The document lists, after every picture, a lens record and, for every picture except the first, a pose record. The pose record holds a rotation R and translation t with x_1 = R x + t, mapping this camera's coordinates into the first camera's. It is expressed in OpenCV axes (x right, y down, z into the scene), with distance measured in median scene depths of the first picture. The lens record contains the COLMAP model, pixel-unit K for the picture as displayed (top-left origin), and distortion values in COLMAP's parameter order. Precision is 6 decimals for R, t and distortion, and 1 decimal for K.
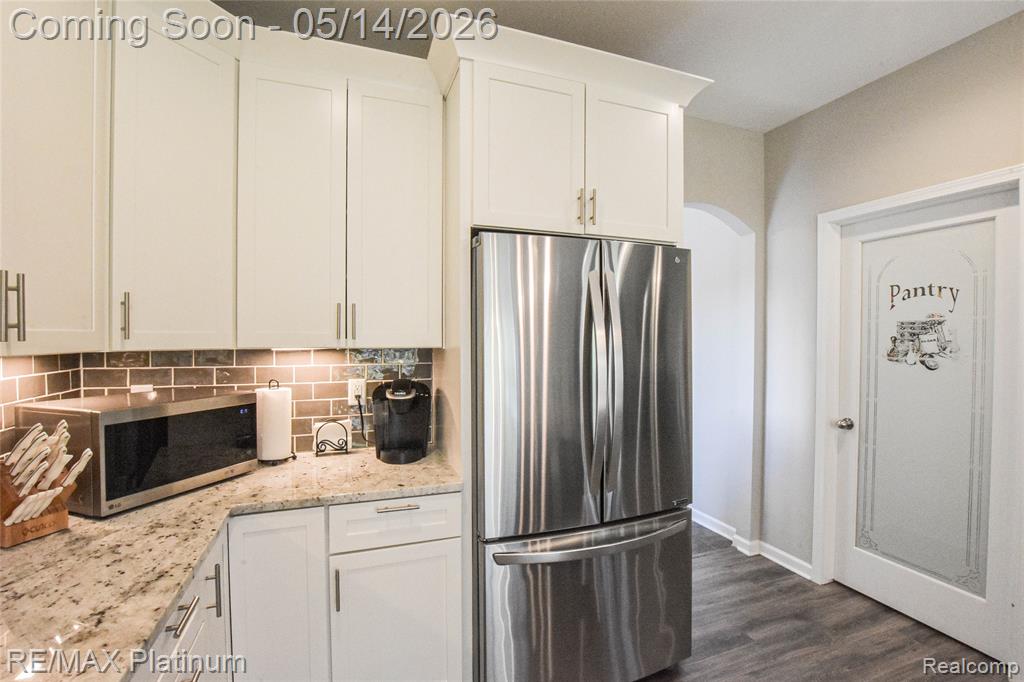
lens RADIAL K [[455.9, 0, 510.9], [0, 455.9, 343.2], [0, 0, 1]] dist [-0.032615, 0.004754]
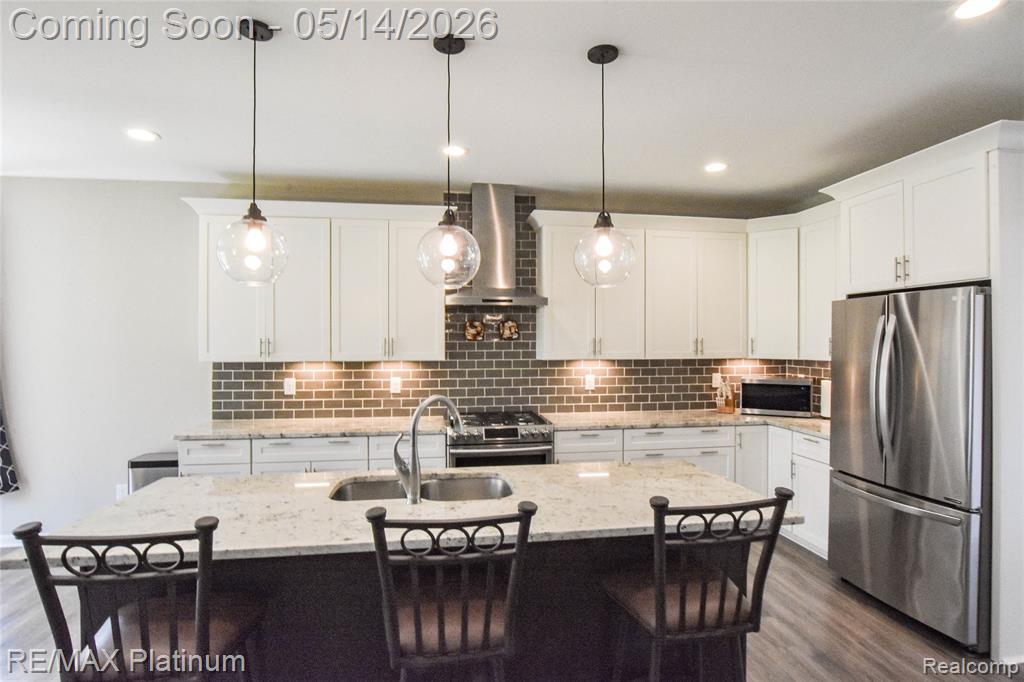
lens RADIAL K [[541.1, 0, 523.7], [0, 541.1, 342.5], [0, 0, 1]] dist [-0.023248, 0.005087]
pose [[-0.191777, 0.004680, -0.981427, 1.912376], [-0.012081, 0.999902, 0.007129, -0.062039], [0.981364, 0.013224, -0.191702, 0.151211]]
